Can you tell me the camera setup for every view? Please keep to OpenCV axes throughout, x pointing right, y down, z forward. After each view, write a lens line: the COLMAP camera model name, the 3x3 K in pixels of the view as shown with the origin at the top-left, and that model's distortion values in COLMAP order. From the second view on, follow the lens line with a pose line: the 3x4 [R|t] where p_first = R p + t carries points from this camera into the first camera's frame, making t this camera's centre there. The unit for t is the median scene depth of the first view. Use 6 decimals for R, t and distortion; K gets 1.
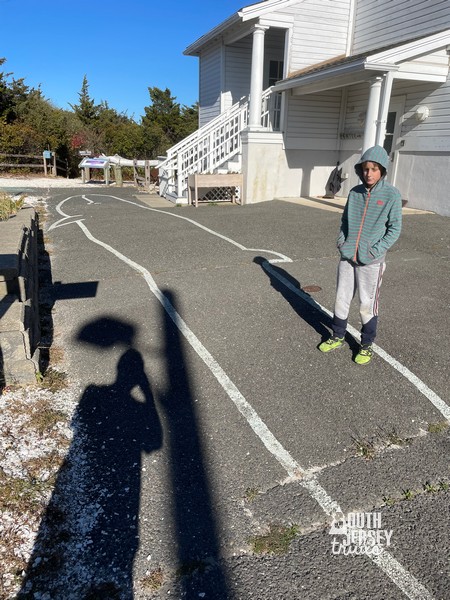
lens RADIAL K [[454.4, 0, 225.3], [0, 454.4, 302.9], [0, 0, 1]] dist [0.063743, -0.077954]
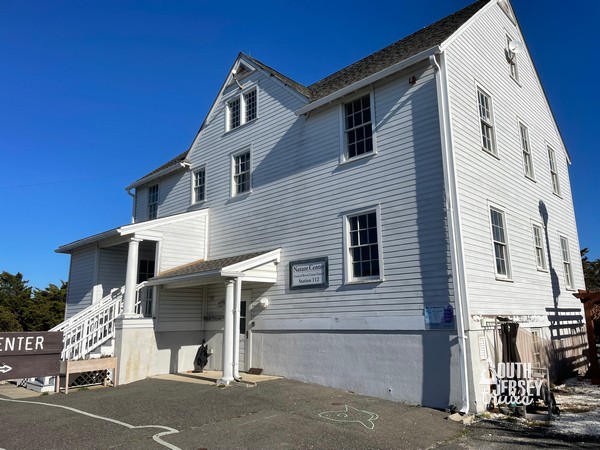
lens RADIAL K [[454.4, 0, 311.9], [0, 454.4, 216.7], [0, 0, 1]] dist [0.063743, -0.077954]
pose [[0.887943, 0.065090, 0.455324, -0.066662], [0.180542, 0.861163, -0.475187, 0.030715], [-0.423039, 0.504144, 0.752912, -0.174930]]
